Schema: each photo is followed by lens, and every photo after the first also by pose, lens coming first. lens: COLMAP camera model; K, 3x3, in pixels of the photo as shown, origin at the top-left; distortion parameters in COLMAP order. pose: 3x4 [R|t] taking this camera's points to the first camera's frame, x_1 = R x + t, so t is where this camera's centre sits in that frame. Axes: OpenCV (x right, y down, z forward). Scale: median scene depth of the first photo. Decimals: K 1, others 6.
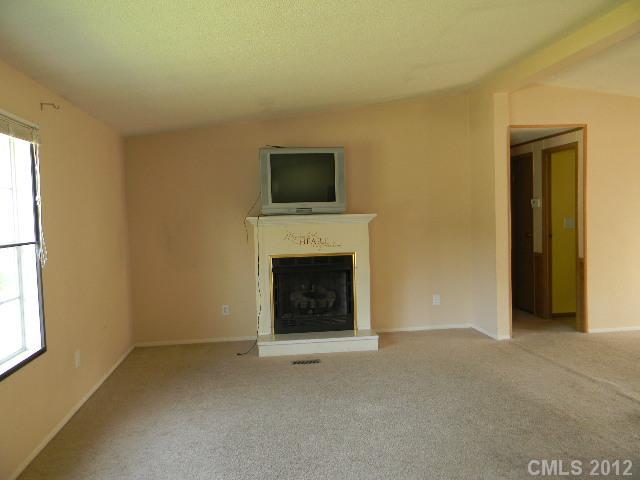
lens RADIAL K [[511.8, 0, 320.0], [0, 511.8, 240.0], [0, 0, 1]] dist [-0.000131, -0.003366]
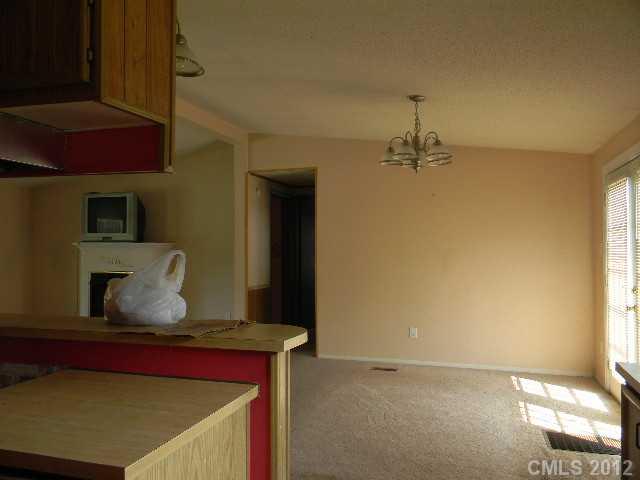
lens RADIAL K [[511.8, 0, 320.0], [0, 511.8, 240.0], [0, 0, 1]] dist [-0.000131, -0.003366]
pose [[0.907381, 0.022287, -0.419719, 1.021881], [-0.049424, 0.997323, -0.053891, -0.009223], [0.417394, 0.069643, 0.906053, 0.005696]]
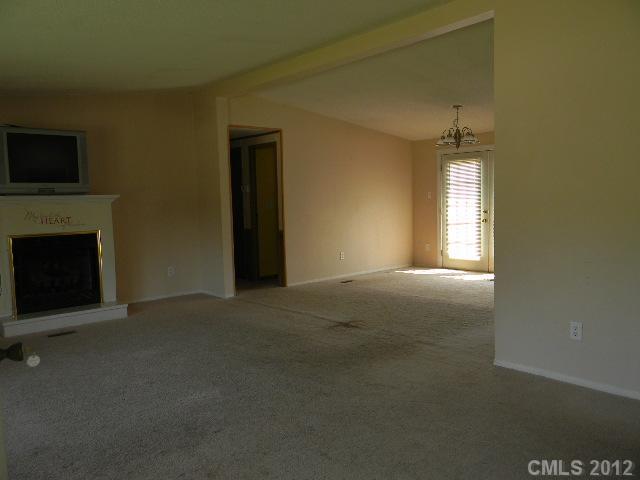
lens RADIAL K [[511.8, 0, 320.0], [0, 511.8, 240.0], [0, 0, 1]] dist [-0.000131, -0.003366]
pose [[0.826466, -0.037795, 0.561717, -0.152611], [0.027715, 0.999266, 0.026458, 0.028263], [-0.562305, -0.006299, 0.826906, -0.149356]]
